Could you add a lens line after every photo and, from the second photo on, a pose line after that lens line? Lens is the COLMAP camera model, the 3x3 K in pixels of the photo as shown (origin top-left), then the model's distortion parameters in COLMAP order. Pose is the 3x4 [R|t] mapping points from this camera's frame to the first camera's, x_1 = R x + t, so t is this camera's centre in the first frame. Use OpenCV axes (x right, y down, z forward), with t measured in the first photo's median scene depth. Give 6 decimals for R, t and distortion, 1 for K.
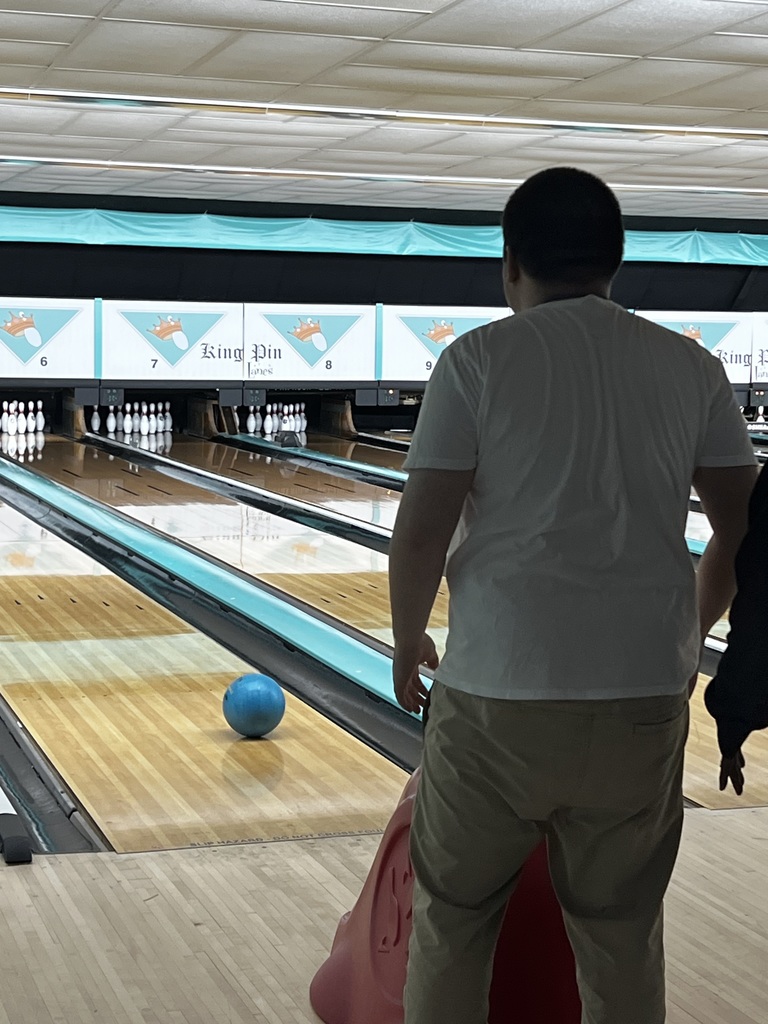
lens RADIAL K [[2164.9, 0, 384.0], [0, 2164.9, 512.0], [0, 0, 1]] dist [-0.413712, 8.972302]
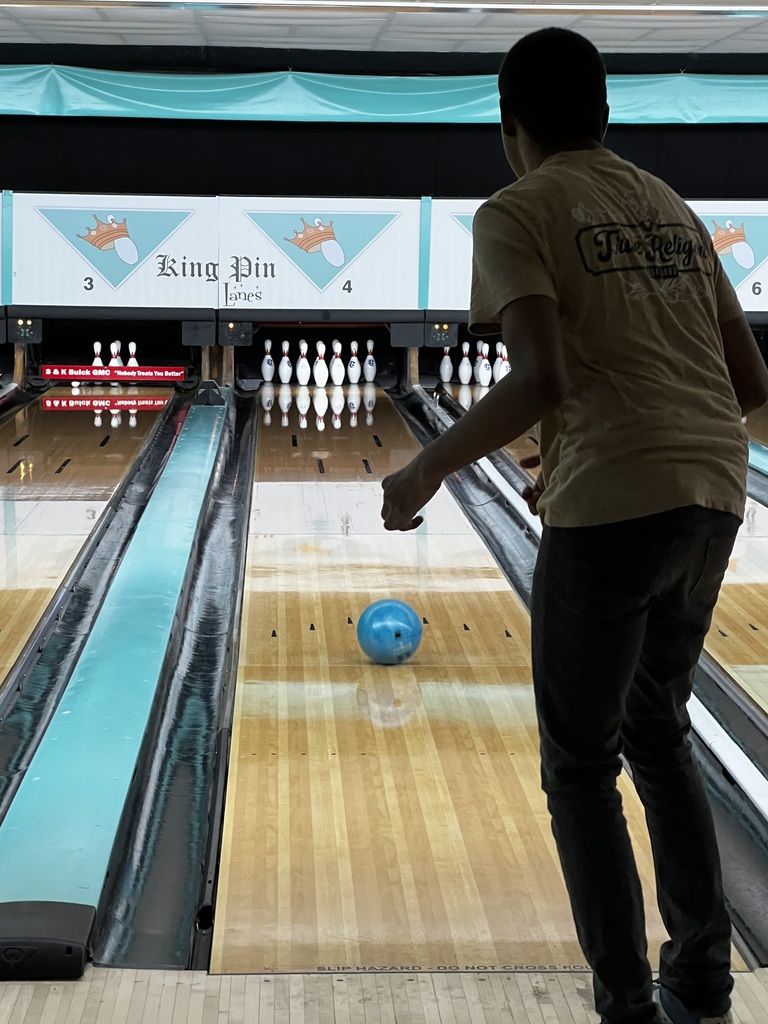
lens RADIAL K [[2952.4, 0, 384.0], [0, 2952.4, 512.0], [0, 0, 1]] dist [0.344603, 1.119294]
pose [[0.953114, 0.022051, -0.301806, 0.275238], [-0.020542, 0.999756, 0.008173, -0.003978], [0.301912, -0.001590, 0.953334, 0.101056]]
